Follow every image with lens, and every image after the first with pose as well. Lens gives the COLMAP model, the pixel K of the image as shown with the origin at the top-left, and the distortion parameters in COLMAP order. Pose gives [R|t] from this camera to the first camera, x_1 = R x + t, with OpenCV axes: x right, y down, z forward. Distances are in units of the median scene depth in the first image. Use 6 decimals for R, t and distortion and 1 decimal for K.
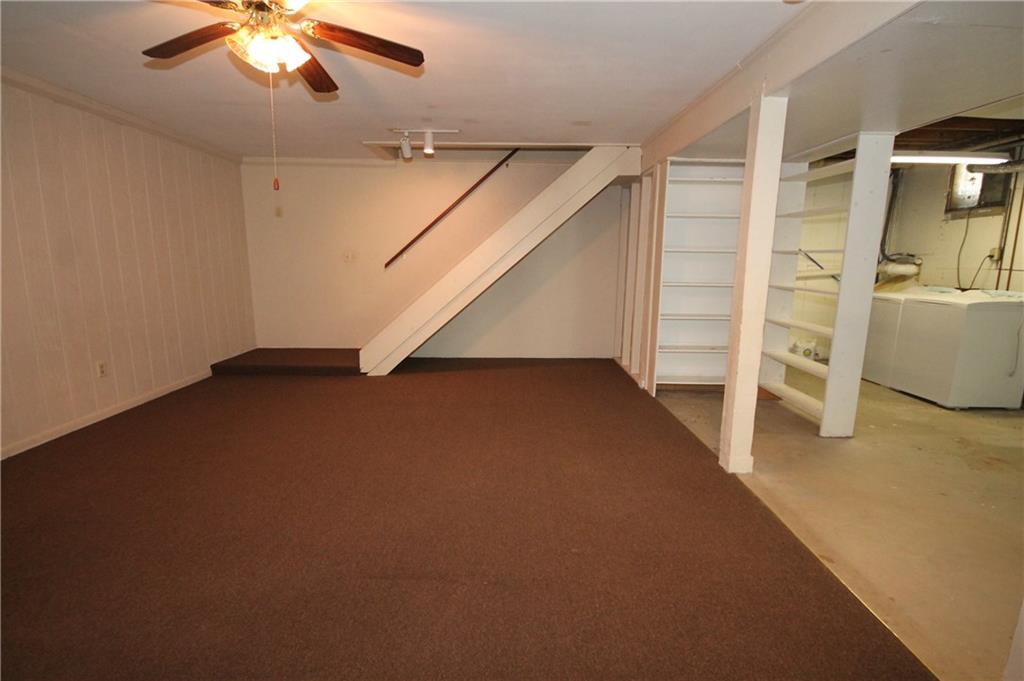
lens RADIAL K [[478.4, 0, 516.4], [0, 478.4, 345.6], [0, 0, 1]] dist [0.002484, -0.010782]
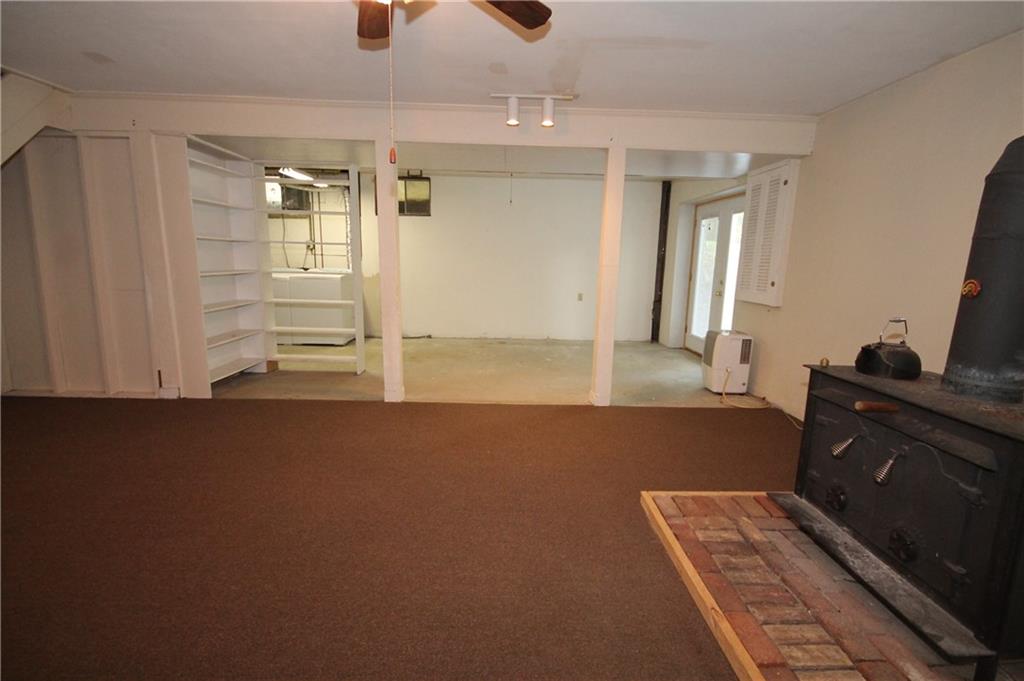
lens RADIAL K [[484.0, 0, 513.9], [0, 484.0, 347.0], [0, 0, 1]] dist [-0.037372, -0.001440]
pose [[-0.026816, -0.190922, 0.981239, -0.563466], [0.152732, 0.969284, 0.192770, -0.069649], [-0.987904, 0.155036, 0.003168, 0.389493]]
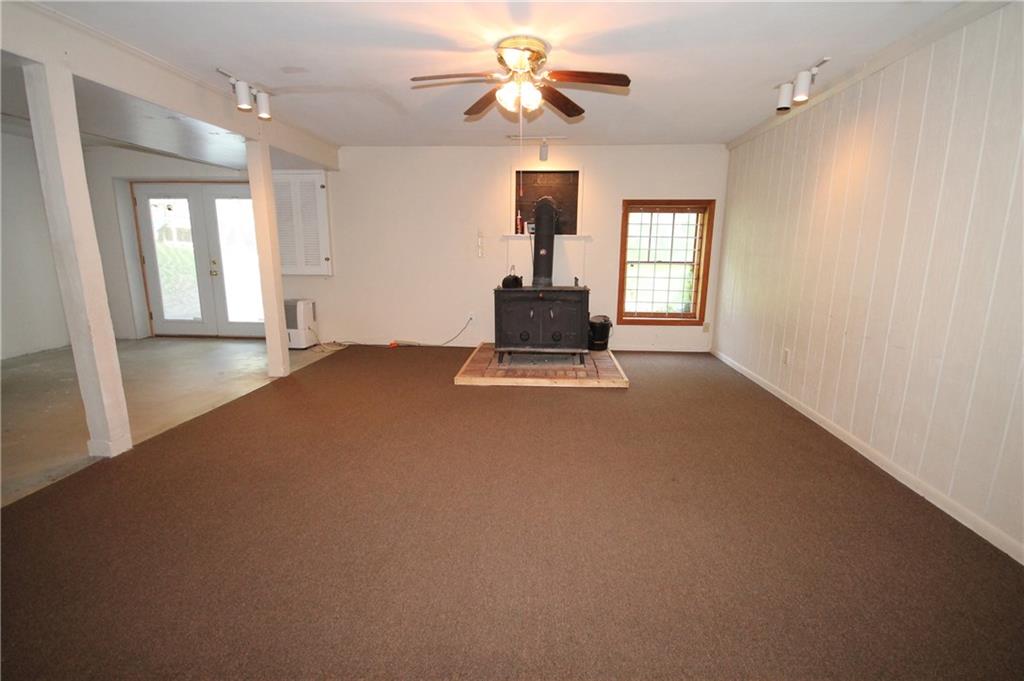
lens RADIAL K [[478.4, 0, 516.4], [0, 478.4, 345.6], [0, 0, 1]] dist [0.002484, -0.010782]
pose [[-0.997905, -0.030628, 0.056978, -0.252051], [-0.007326, 0.928649, 0.370887, -0.195512], [-0.064273, 0.369693, -0.926928, 1.107742]]
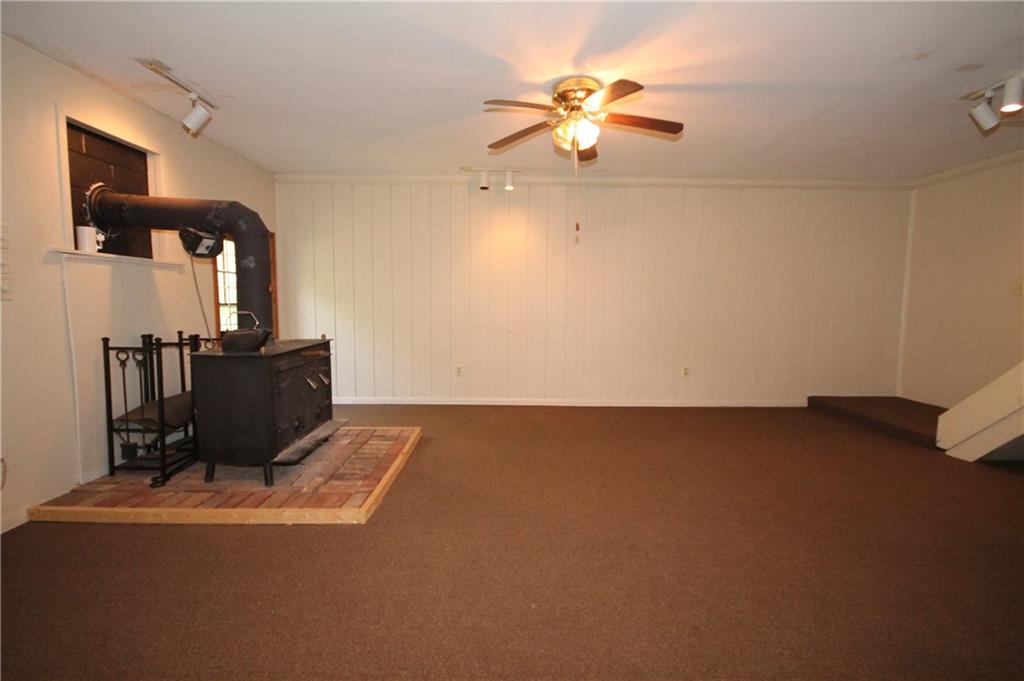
lens RADIAL K [[478.4, 0, 516.4], [0, 478.4, 345.6], [0, 0, 1]] dist [0.002484, -0.010782]
pose [[0.015683, 0.085136, -0.996246, 0.411147], [-0.184392, 0.979526, 0.080804, -0.037223], [0.982728, 0.182432, 0.031060, 0.388591]]
